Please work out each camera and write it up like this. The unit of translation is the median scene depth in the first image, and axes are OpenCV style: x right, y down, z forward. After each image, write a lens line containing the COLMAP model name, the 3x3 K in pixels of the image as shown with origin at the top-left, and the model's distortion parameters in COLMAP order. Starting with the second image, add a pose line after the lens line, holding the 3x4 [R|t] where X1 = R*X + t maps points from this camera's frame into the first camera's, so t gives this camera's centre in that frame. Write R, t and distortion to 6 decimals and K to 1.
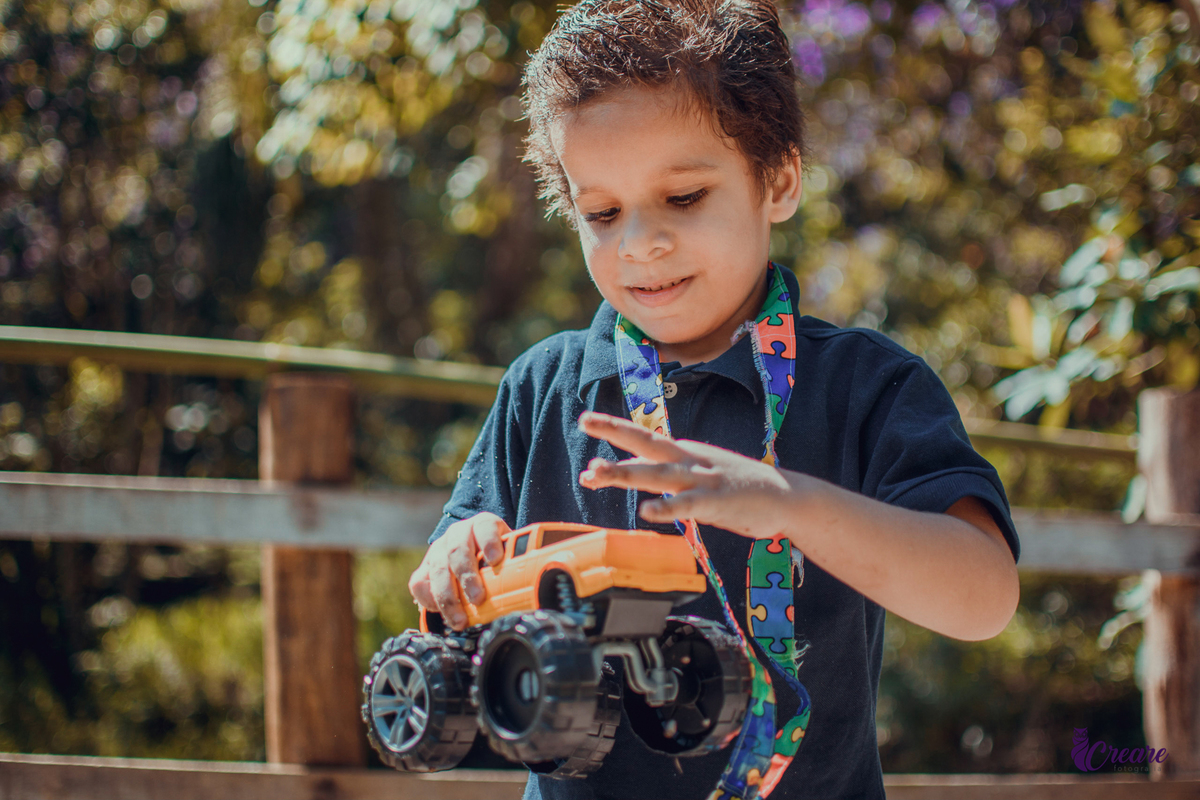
lens RADIAL K [[1783.0, 0, 580.9], [0, 1783.0, 402.7], [0, 0, 1]] dist [-0.180374, 0.223307]
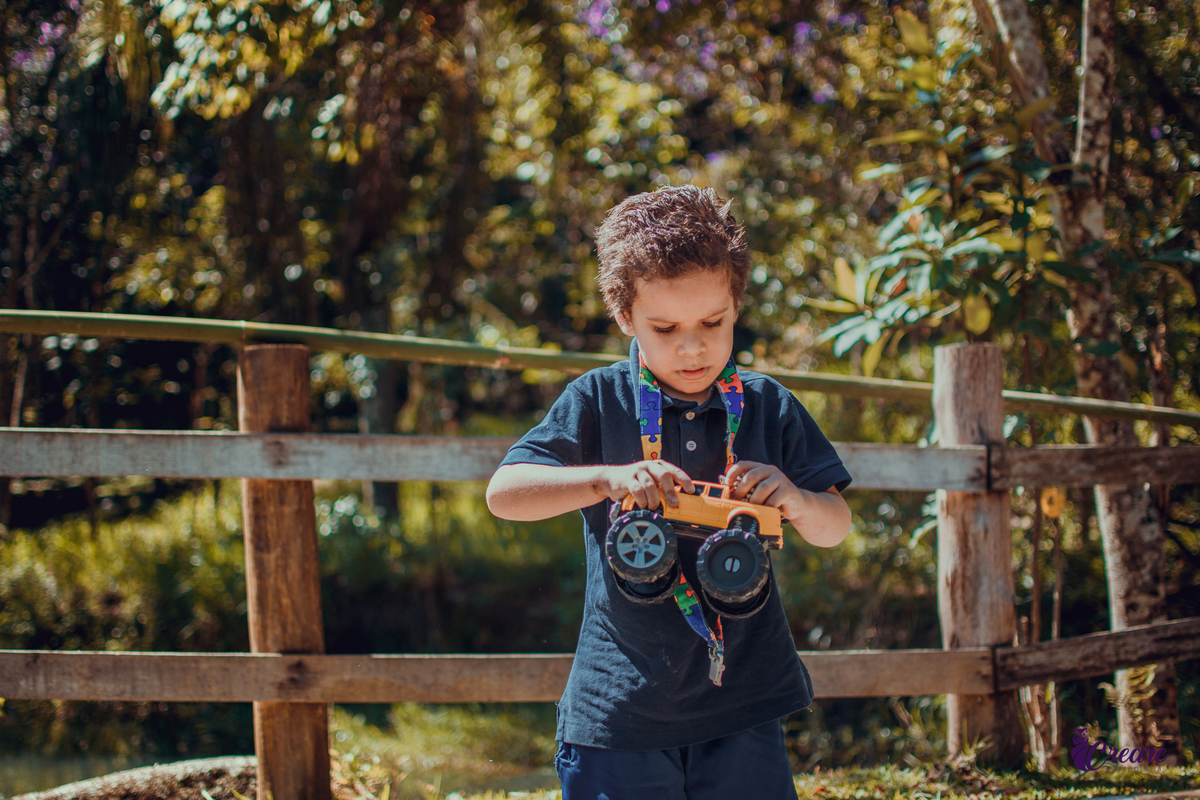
lens RADIAL K [[1839.1, 0, 594.2], [0, 1839.1, 424.2], [0, 0, 1]] dist [-0.188103, 0.177489]
pose [[0.995577, -0.013710, 0.092942, -0.018078], [0.007655, 0.997844, 0.065186, -0.015104], [-0.093635, -0.064186, 0.993535, -0.114975]]
